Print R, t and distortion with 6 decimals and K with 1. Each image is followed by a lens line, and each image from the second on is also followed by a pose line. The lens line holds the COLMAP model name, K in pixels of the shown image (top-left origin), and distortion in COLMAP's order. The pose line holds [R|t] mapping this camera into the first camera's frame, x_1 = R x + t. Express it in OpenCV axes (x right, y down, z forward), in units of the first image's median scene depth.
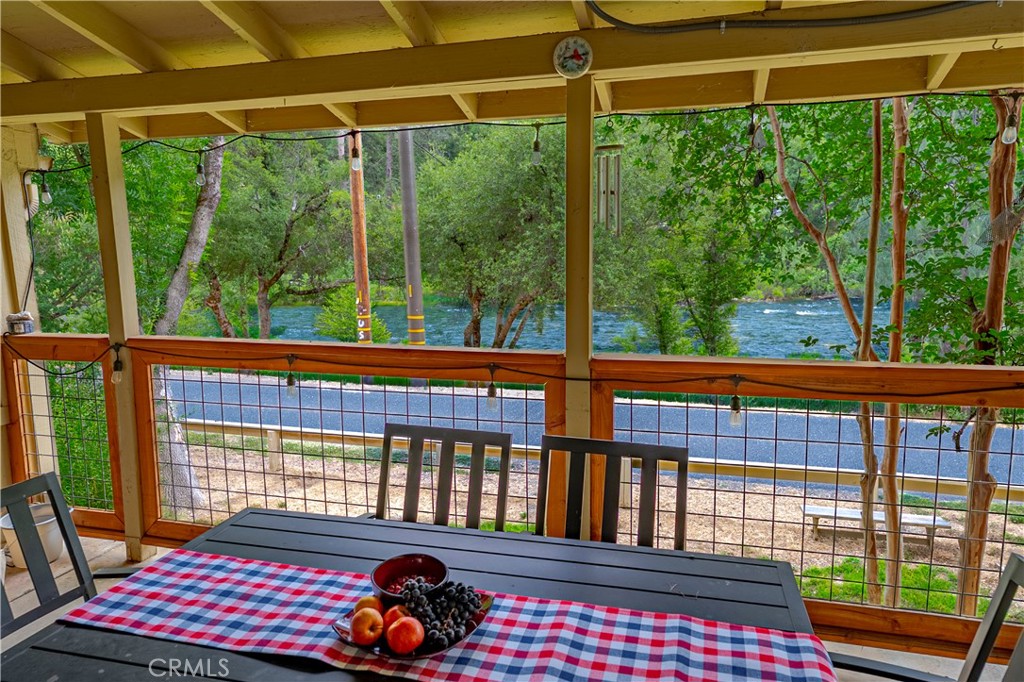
lens RADIAL K [[681.9, 0, 517.4], [0, 681.9, 339.6], [0, 0, 1]] dist [0.010014, 0.000420]
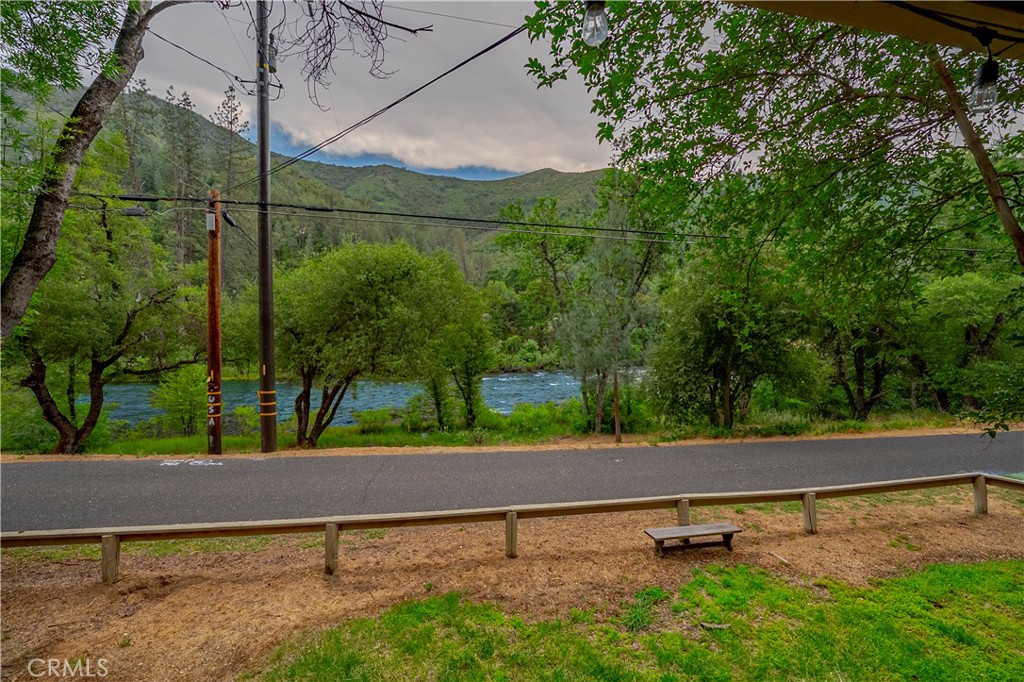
lens RADIAL K [[407.4, 0, 512.6], [0, 407.4, 341.0], [0, 0, 1]] dist [-0.013759, 0.000895]
pose [[0.899517, 0.018136, 0.436508, -0.050488], [0.041437, 0.991092, -0.126567, -0.009436], [-0.434915, 0.131937, 0.890753, 0.117533]]
